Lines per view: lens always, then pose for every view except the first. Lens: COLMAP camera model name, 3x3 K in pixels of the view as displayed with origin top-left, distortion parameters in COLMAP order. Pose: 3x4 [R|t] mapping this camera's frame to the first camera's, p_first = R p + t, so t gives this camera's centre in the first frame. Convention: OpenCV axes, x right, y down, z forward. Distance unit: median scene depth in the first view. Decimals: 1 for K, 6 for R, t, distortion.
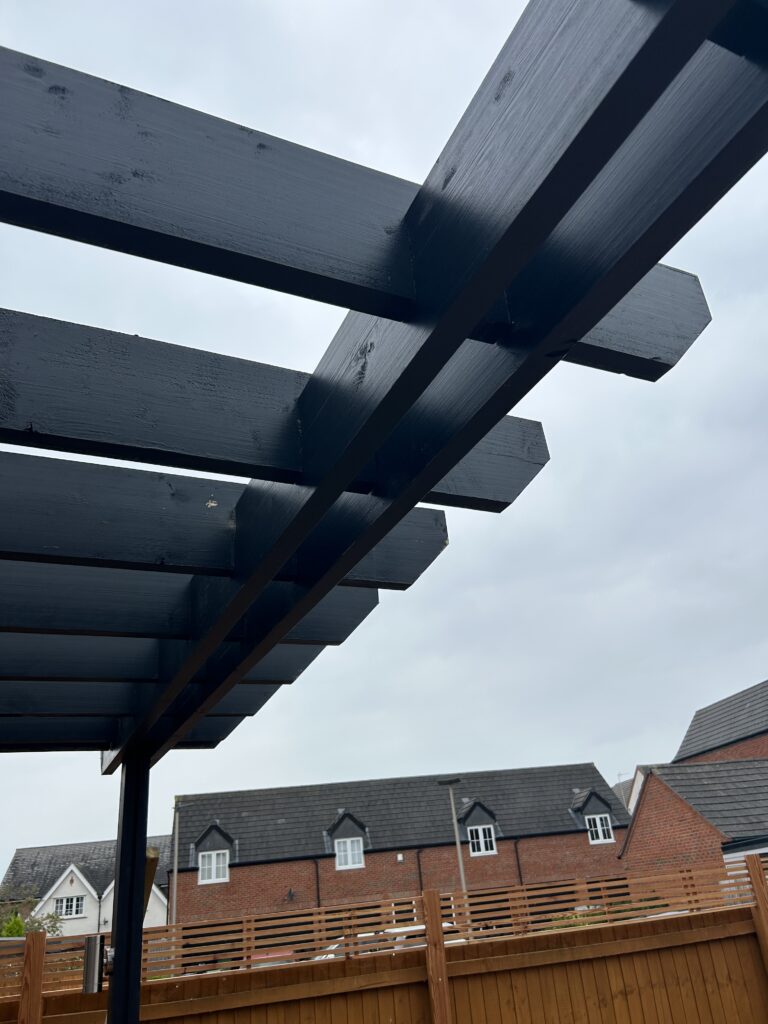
lens RADIAL K [[764.6, 0, 384.0], [0, 764.6, 512.0], [0, 0, 1]] dist [0.093868, 0.004454]
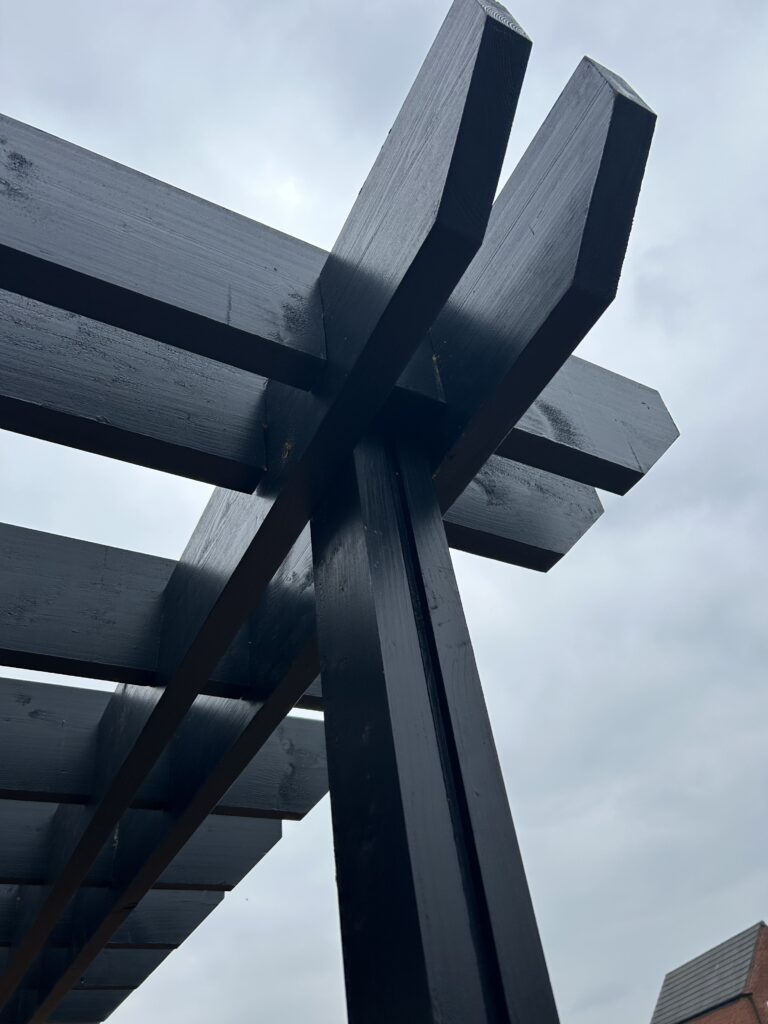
lens RADIAL K [[772.3, 0, 350.6], [0, 772.3, 513.1], [0, 0, 1]] dist [0.093677, -0.138676]
pose [[0.999841, 0.014977, 0.009725, 0.075770], [-0.011777, 0.962406, -0.271358, 0.008504], [-0.013423, 0.271200, 0.962429, 0.081811]]
